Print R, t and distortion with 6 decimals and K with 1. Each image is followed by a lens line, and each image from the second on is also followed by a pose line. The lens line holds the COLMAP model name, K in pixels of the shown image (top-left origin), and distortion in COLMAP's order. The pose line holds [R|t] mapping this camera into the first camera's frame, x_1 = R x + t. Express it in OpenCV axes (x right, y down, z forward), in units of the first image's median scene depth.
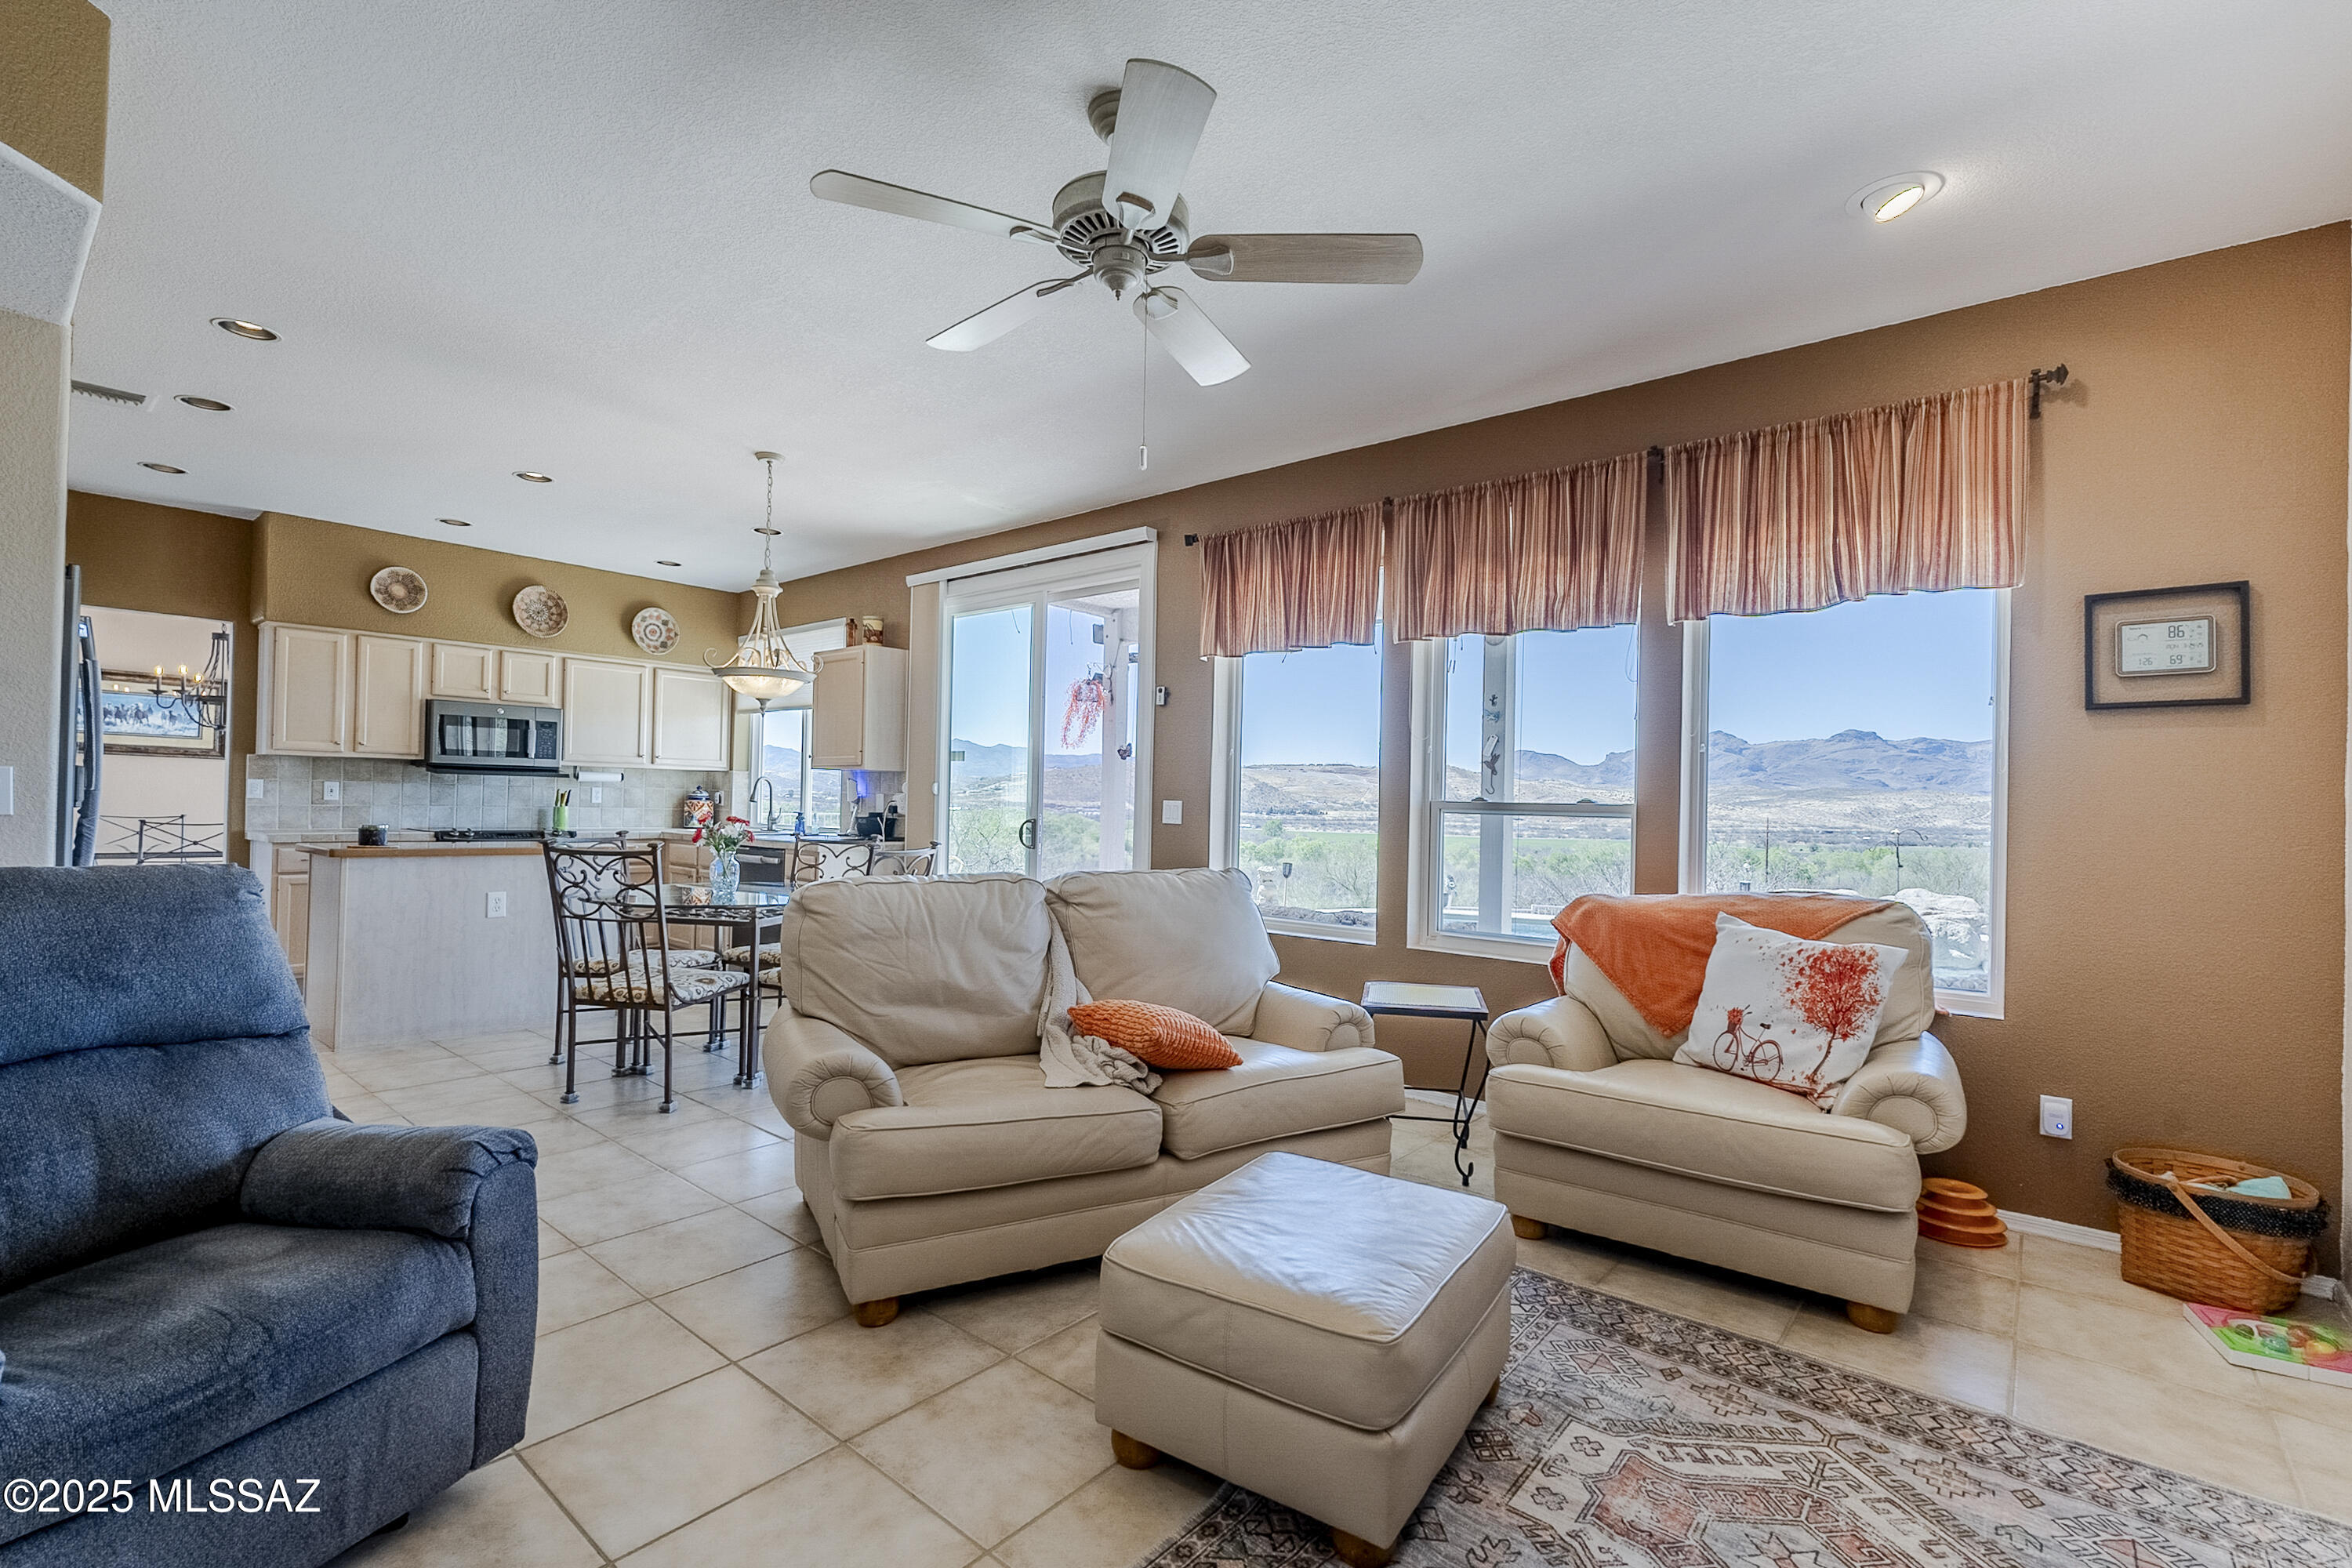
lens RADIAL K [[1042.6, 0, 1161.2], [0, 1042.6, 793.4], [0, 0, 1]] dist [-0.001224, -0.000181]
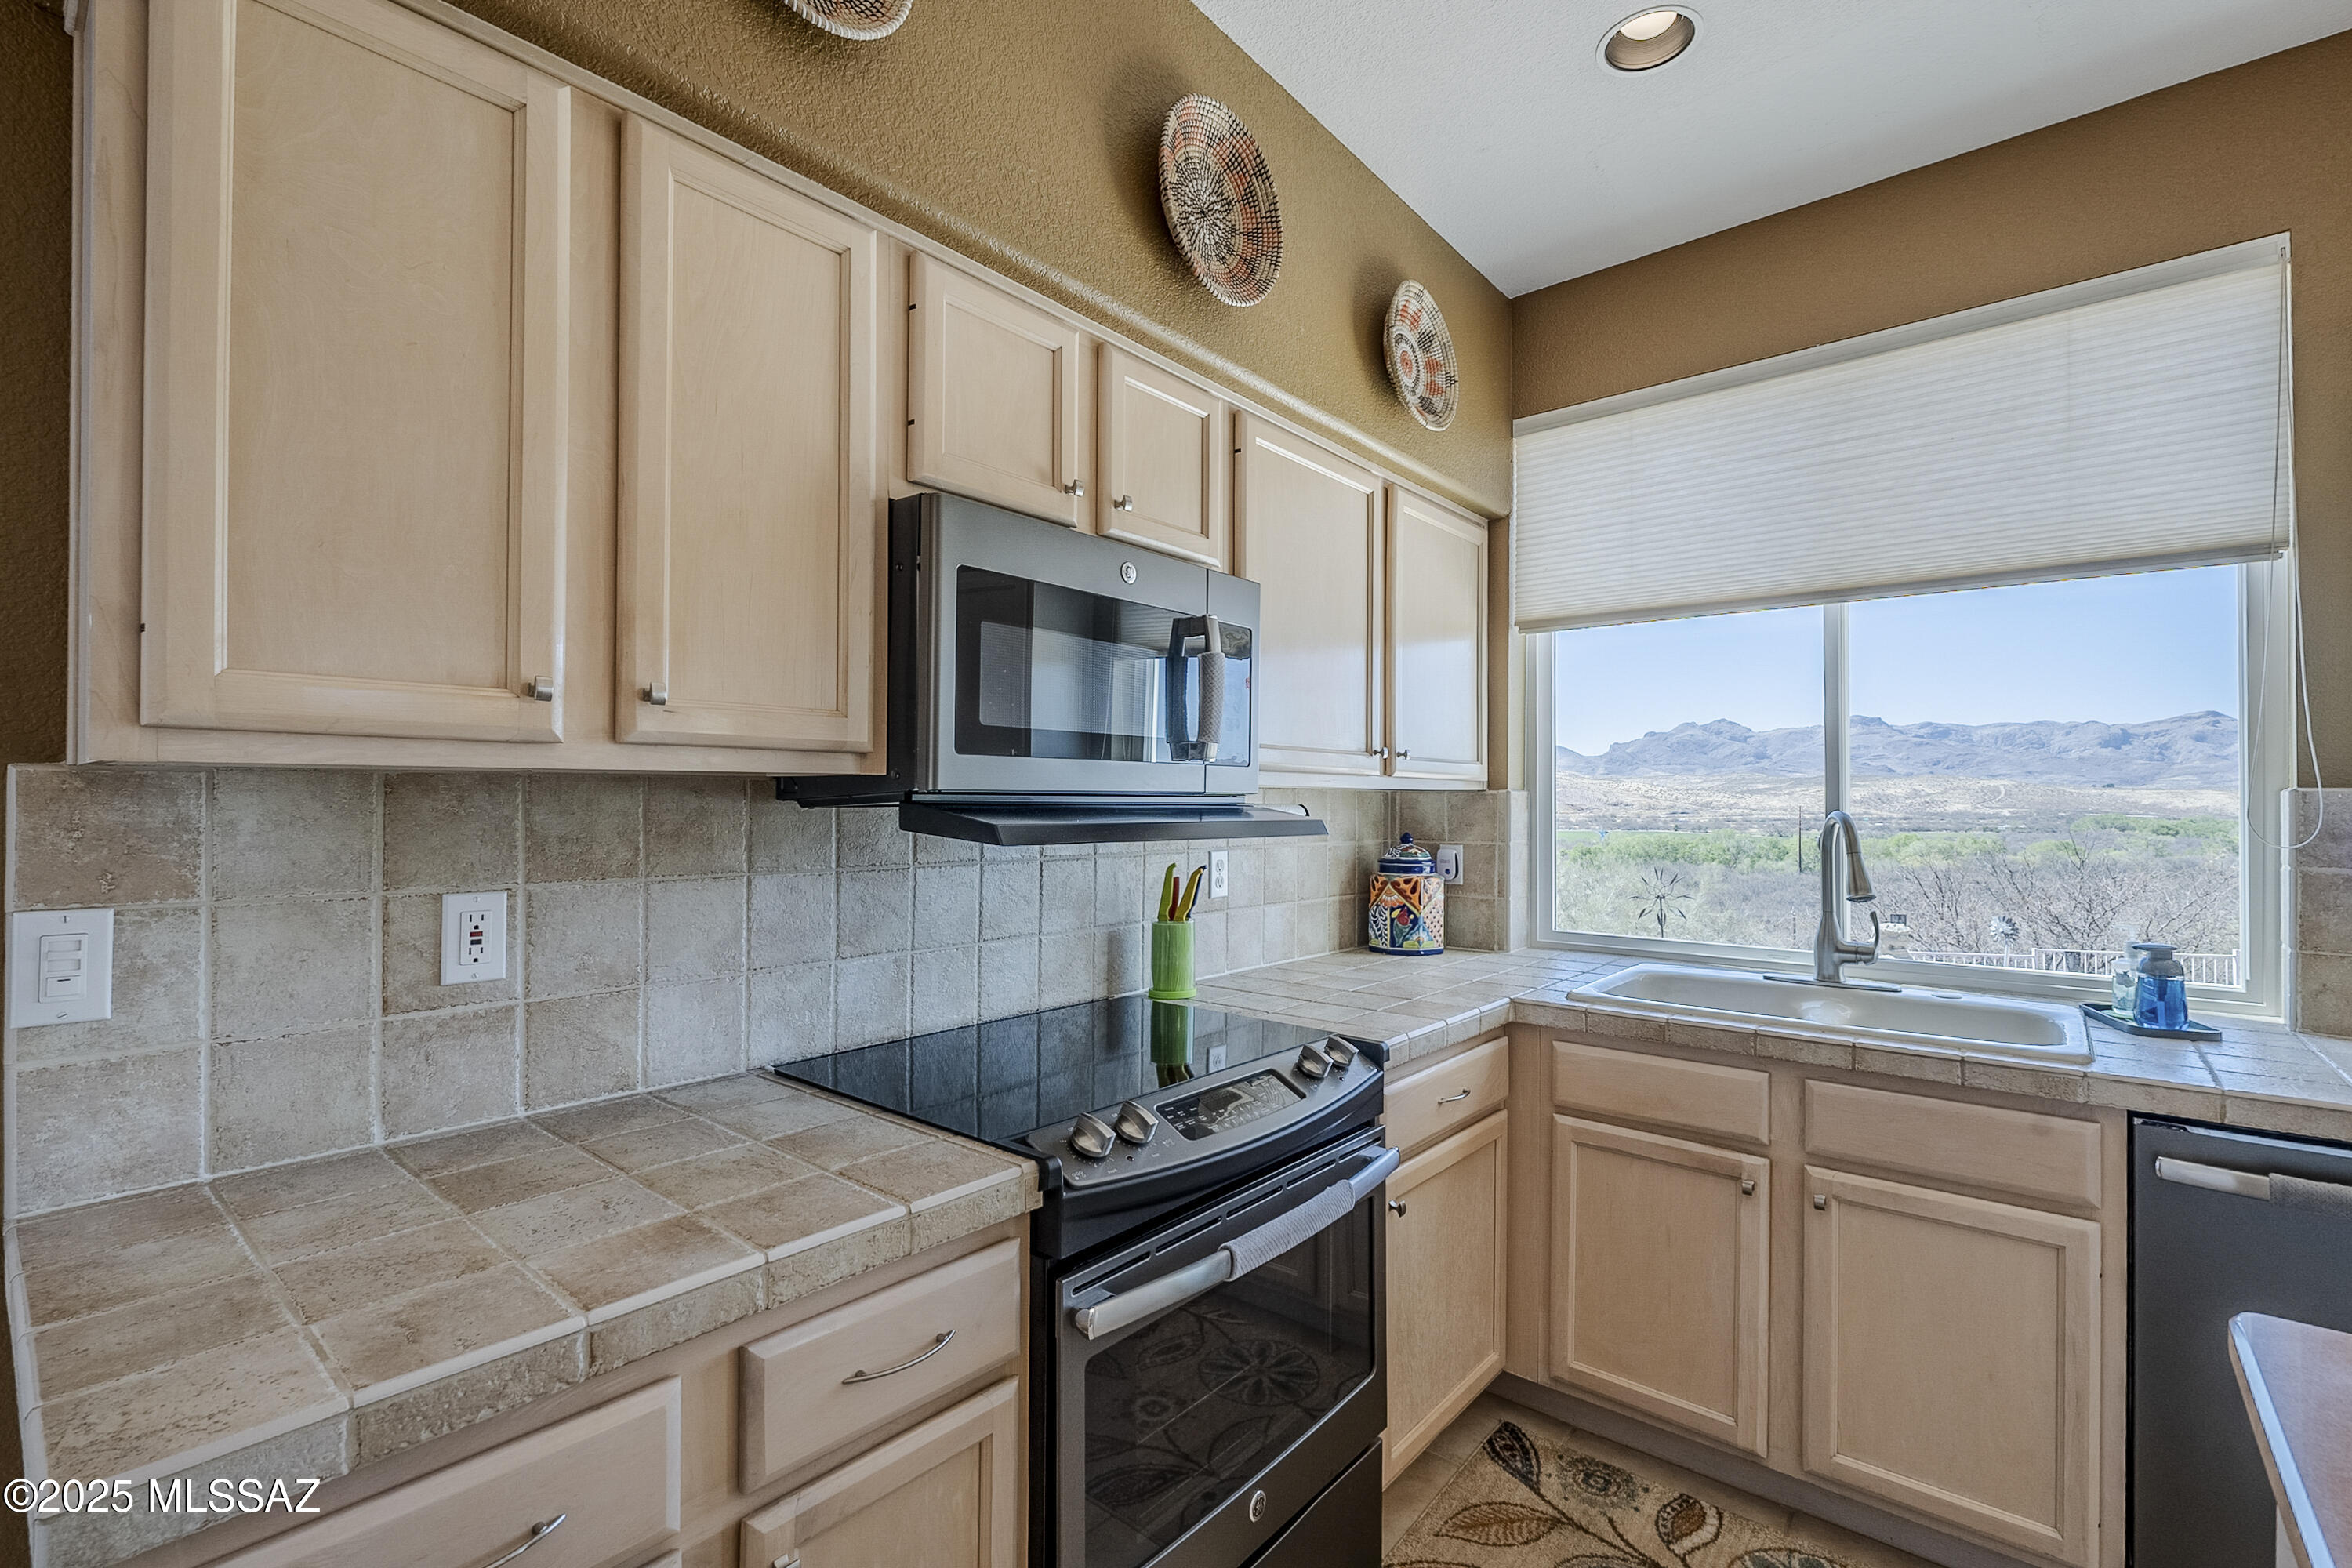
lens RADIAL K [[1042.6, 0, 1161.2], [0, 1042.6, 793.4], [0, 0, 1]] dist [-0.001224, -0.000181]
pose [[0.999832, -0.017458, -0.005505, -0.637100], [0.017466, 0.999846, 0.001469, -0.027659], [0.005478, -0.001565, 0.999984, 0.768183]]
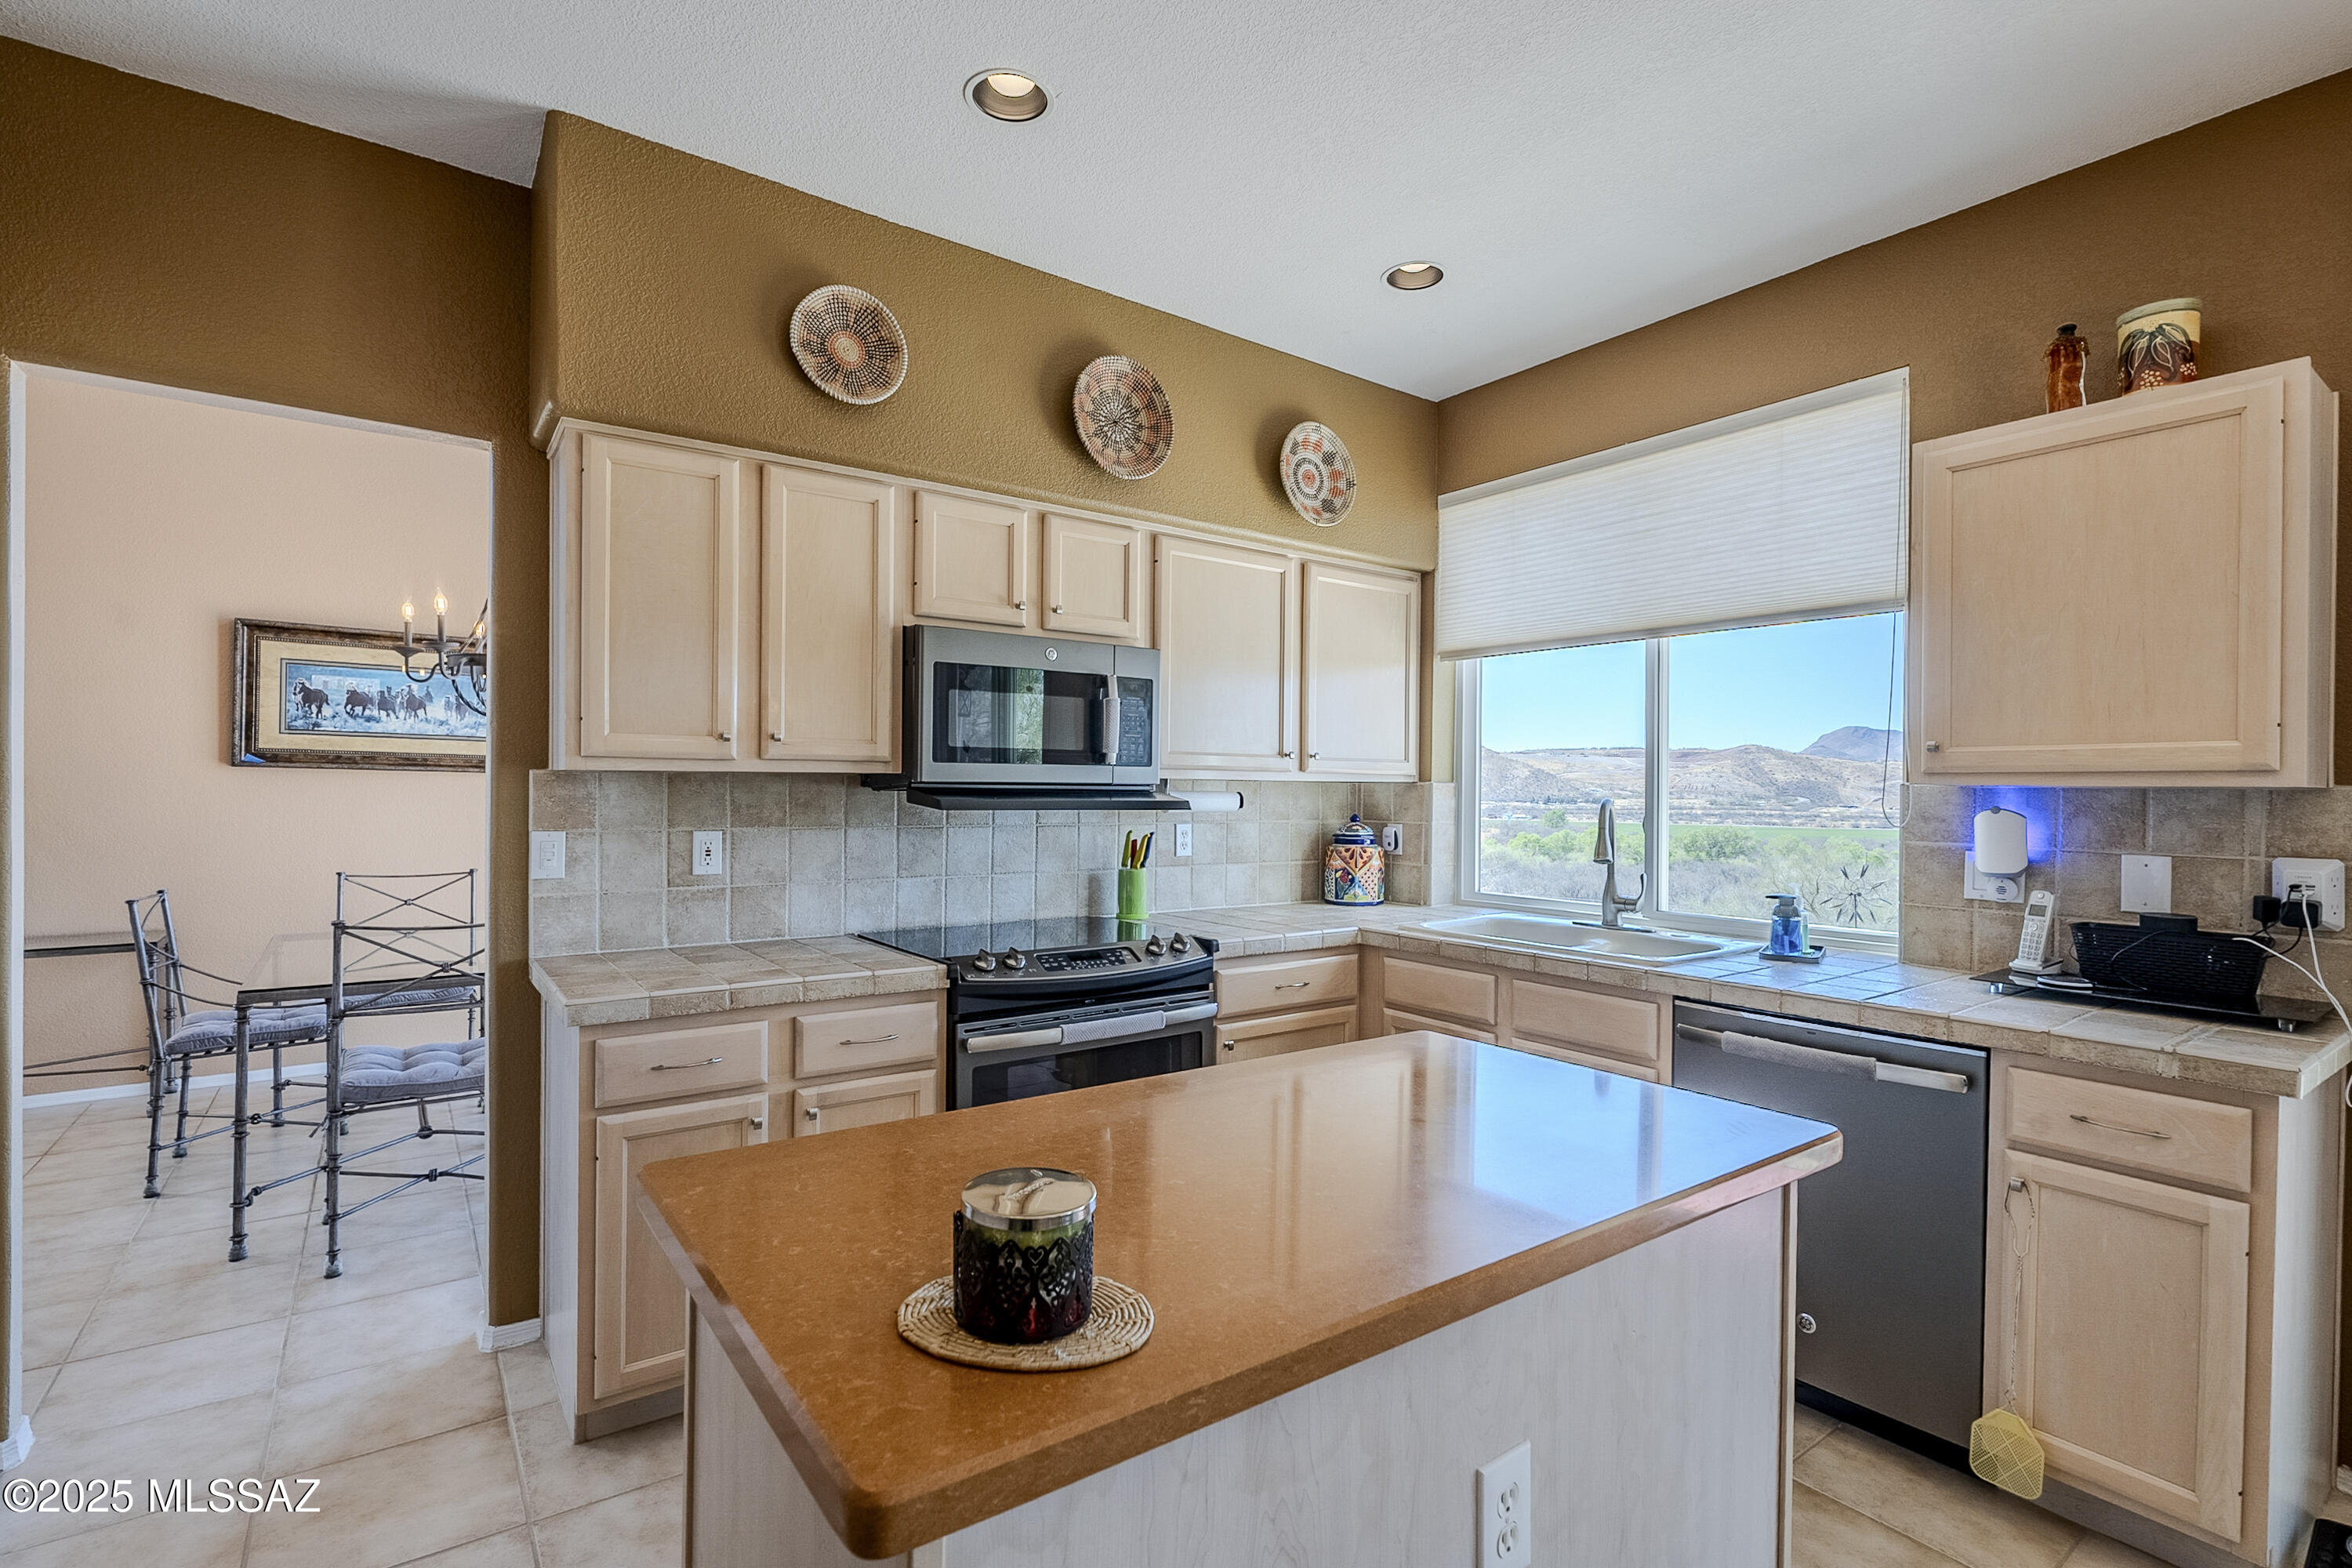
lens RADIAL K [[1079.0, 0, 1161.9], [0, 1079.0, 797.1], [0, 0, 1]] dist [-0.001651, -0.000088]
pose [[0.971130, -0.011364, -0.238280, -0.497392], [0.014160, 0.999850, 0.010023, -0.025667], [0.238130, -0.013108, 0.971145, 0.600586]]
